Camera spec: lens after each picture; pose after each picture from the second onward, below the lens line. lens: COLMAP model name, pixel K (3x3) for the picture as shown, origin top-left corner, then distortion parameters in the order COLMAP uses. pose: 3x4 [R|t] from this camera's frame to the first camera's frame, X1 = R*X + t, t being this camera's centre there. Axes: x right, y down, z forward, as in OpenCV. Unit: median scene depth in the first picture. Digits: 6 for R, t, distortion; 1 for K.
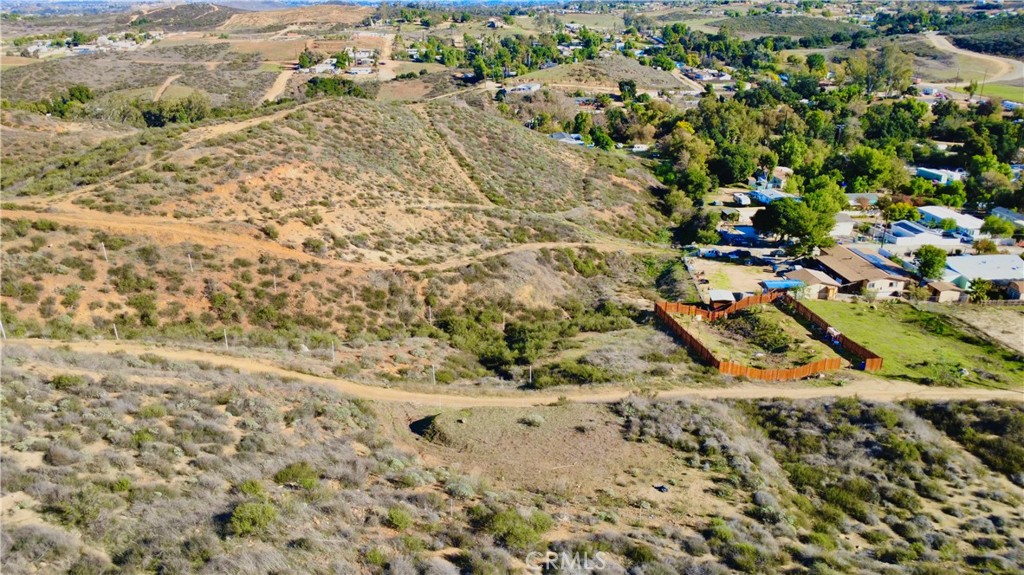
lens RADIAL K [[750.7, 0, 515.1], [0, 750.7, 289.7], [0, 0, 1]] dist [-0.000258, -0.000411]
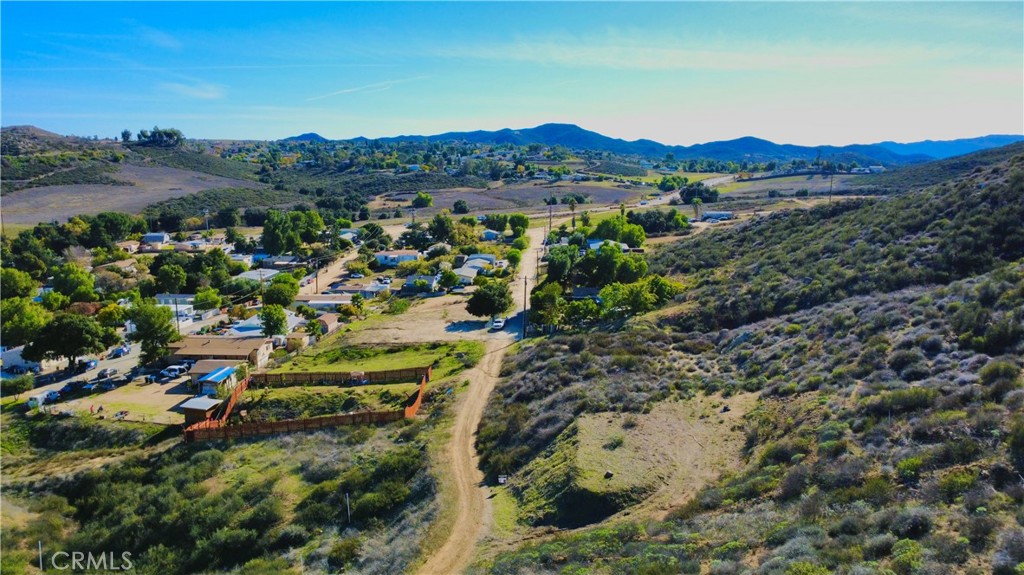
lens RADIAL K [[750.7, 0, 513.6], [0, 750.7, 288.5], [0, 0, 1]] dist [-0.000258, -0.000411]
pose [[0.183271, -0.182661, 0.965943, -0.357031], [0.363374, 0.925584, 0.106085, -0.058214], [-0.913439, 0.331557, 0.236007, 0.352006]]
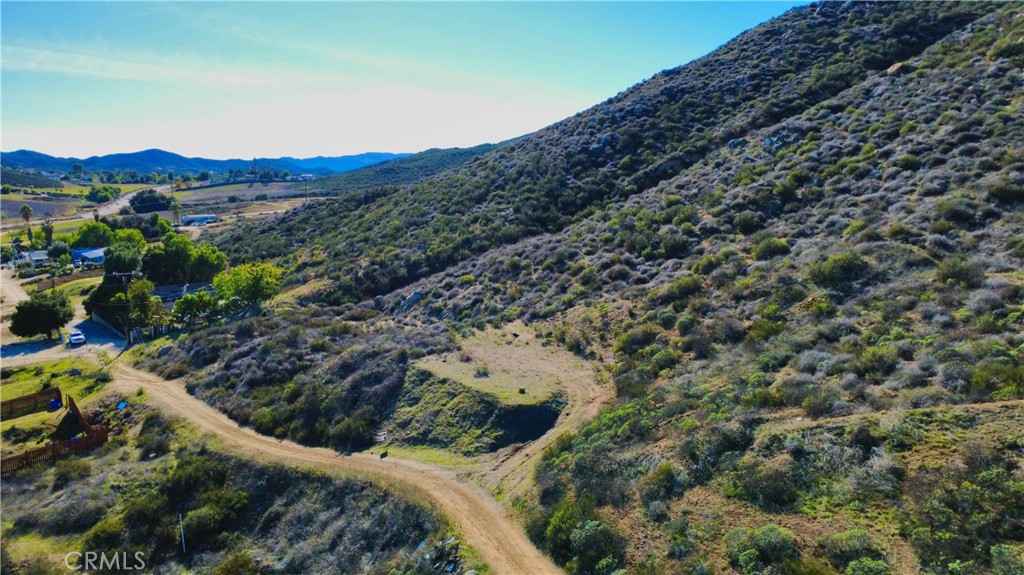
lens RADIAL K [[750.7, 0, 514.2], [0, 750.7, 287.5], [0, 0, 1]] dist [-0.000258, -0.000411]
pose [[-0.535579, -0.140740, 0.832675, -0.319432], [0.306446, 0.886414, 0.346930, -0.095101], [-0.786922, 0.440978, -0.431616, 0.558433]]
